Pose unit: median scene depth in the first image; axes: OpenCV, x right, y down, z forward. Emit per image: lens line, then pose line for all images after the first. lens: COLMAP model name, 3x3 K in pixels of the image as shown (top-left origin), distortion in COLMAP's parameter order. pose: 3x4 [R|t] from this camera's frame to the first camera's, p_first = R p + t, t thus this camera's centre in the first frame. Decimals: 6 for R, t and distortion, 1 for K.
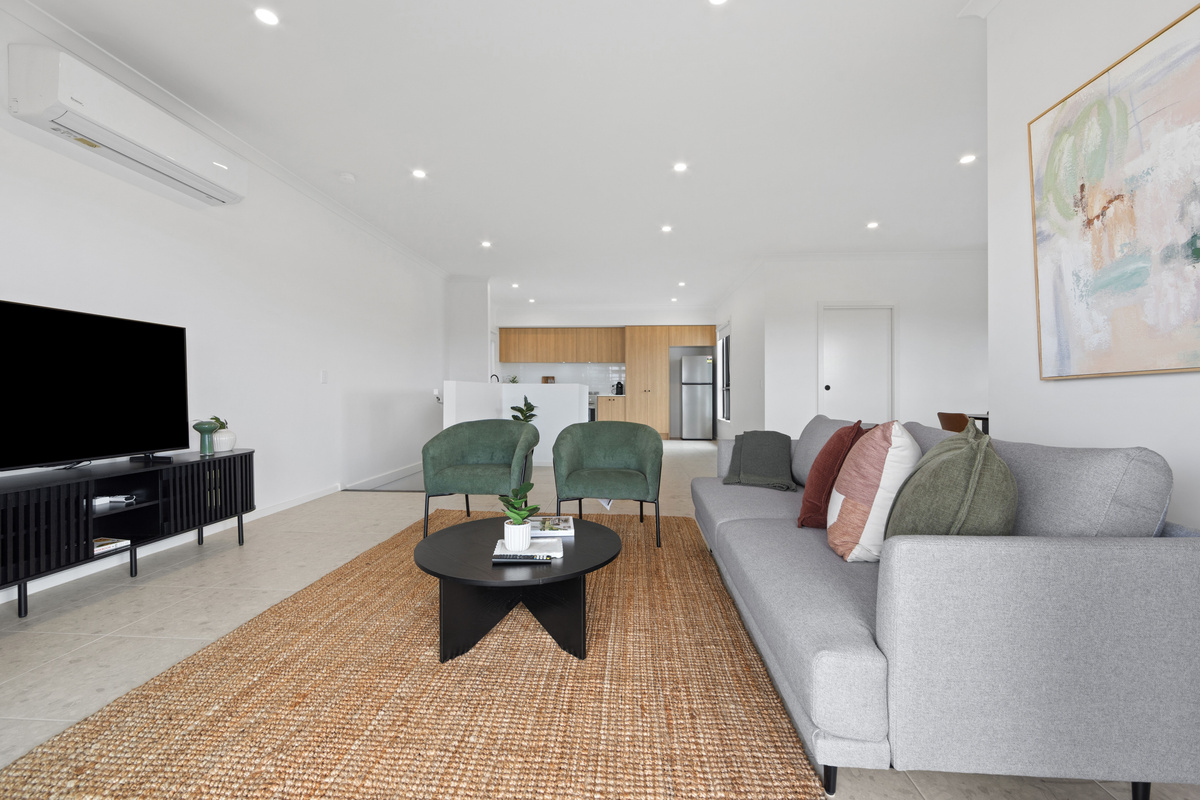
lens RADIAL K [[475.2, 0, 601.7], [0, 475.2, 393.1], [0, 0, 1]] dist [-0.000530, 0.000131]
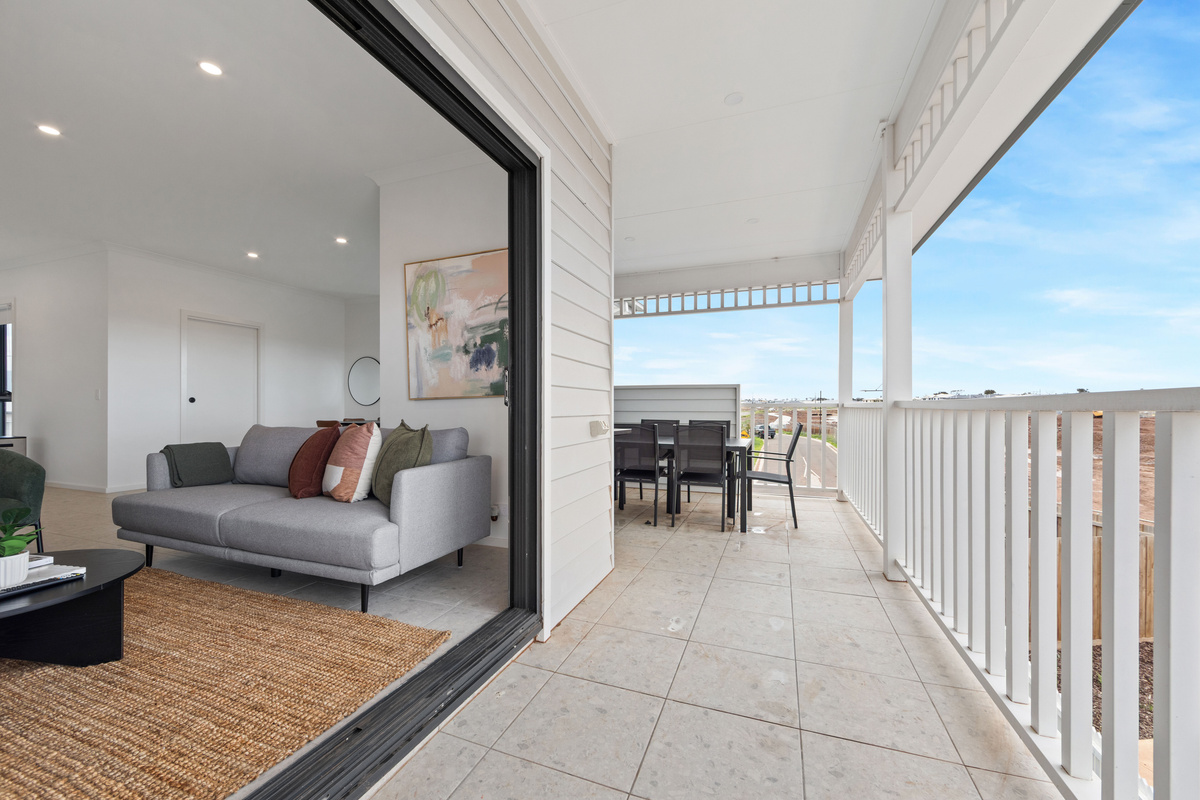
lens RADIAL K [[475.0, 0, 599.9], [0, 475.0, 405.9], [0, 0, 1]] dist [-0.000758, -0.000001]
pose [[0.300302, -0.001595, 0.953843, -0.780668], [-0.000883, 0.999998, 0.001950, -0.007963], [-0.953844, -0.001428, 0.300300, -0.361479]]
